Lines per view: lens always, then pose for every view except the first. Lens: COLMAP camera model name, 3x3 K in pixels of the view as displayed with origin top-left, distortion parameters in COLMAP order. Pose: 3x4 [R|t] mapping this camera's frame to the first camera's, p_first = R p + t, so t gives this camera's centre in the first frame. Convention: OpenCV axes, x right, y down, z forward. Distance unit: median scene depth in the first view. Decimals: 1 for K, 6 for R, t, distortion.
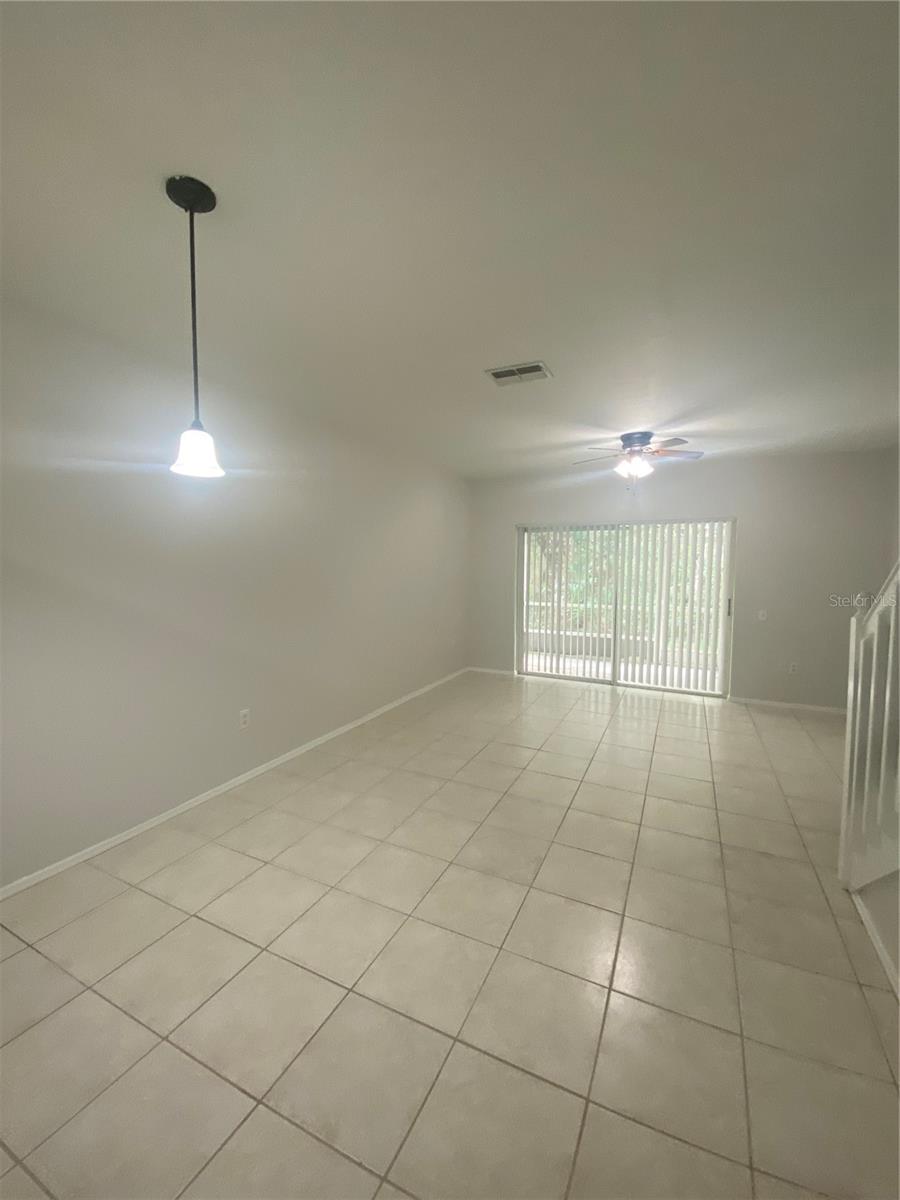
lens RADIAL K [[485.3, 0, 447.8], [0, 485.3, 596.0], [0, 0, 1]] dist [0.030388, -0.029050]
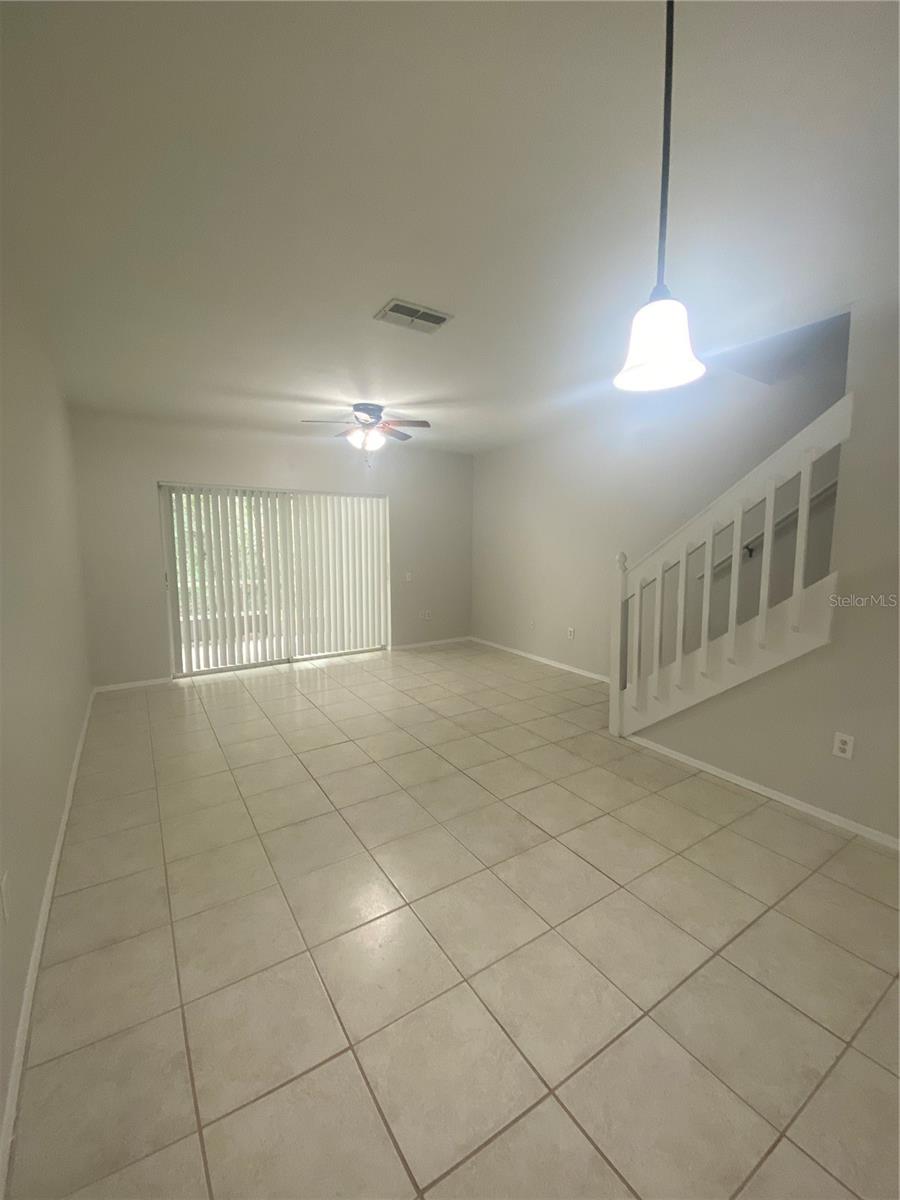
lens RADIAL K [[488.5, 0, 449.1], [0, 488.5, 594.9], [0, 0, 1]] dist [0.020947, -0.021322]
pose [[0.509584, -0.105818, 0.853889, -0.693362], [0.055458, 0.994385, 0.090133, -0.038529], [-0.858632, 0.001425, 0.512591, 0.547875]]
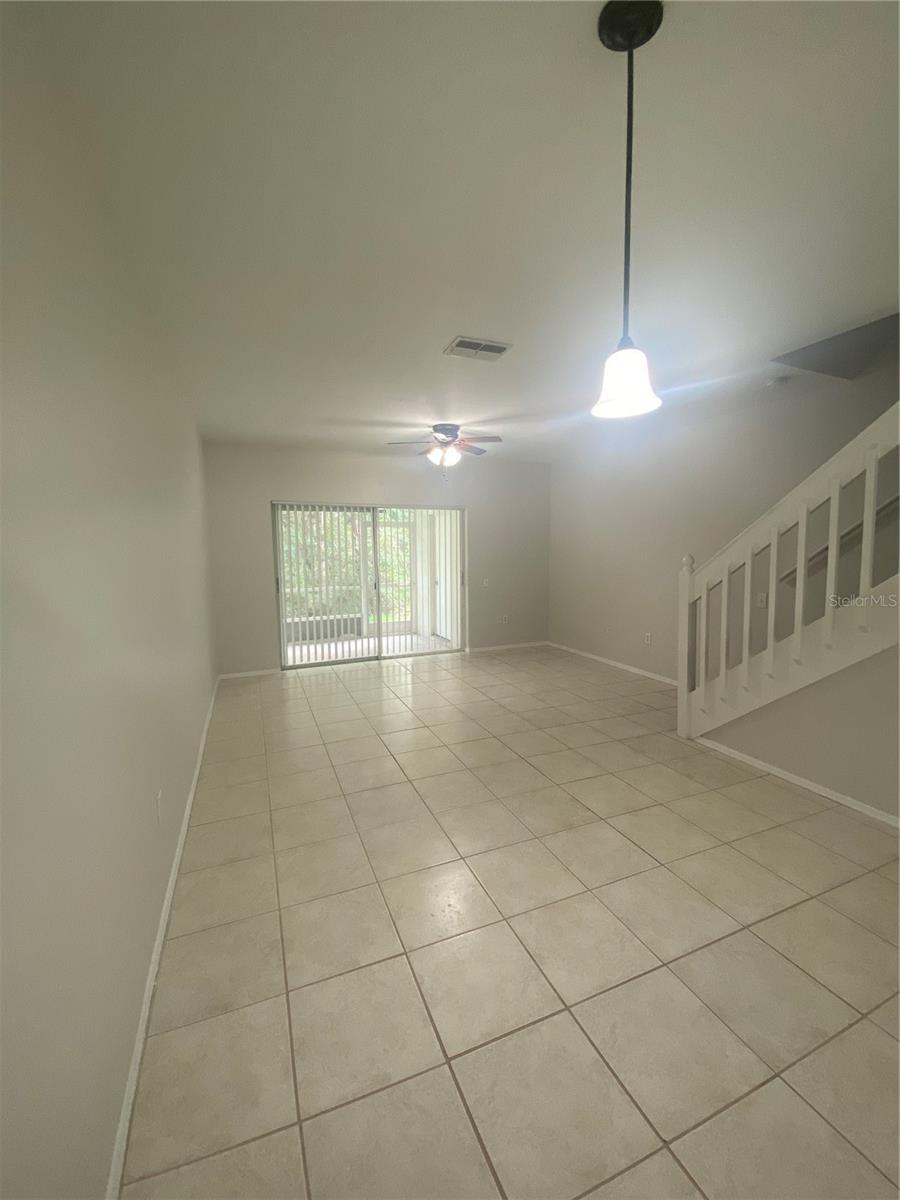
lens RADIAL K [[485.3, 0, 447.8], [0, 485.3, 596.0], [0, 0, 1]] dist [0.030388, -0.029050]
pose [[0.659656, -0.088821, 0.746300, -0.754803], [0.064831, 0.996016, 0.061237, -0.020315], [-0.748766, 0.007988, 0.662786, 0.431161]]
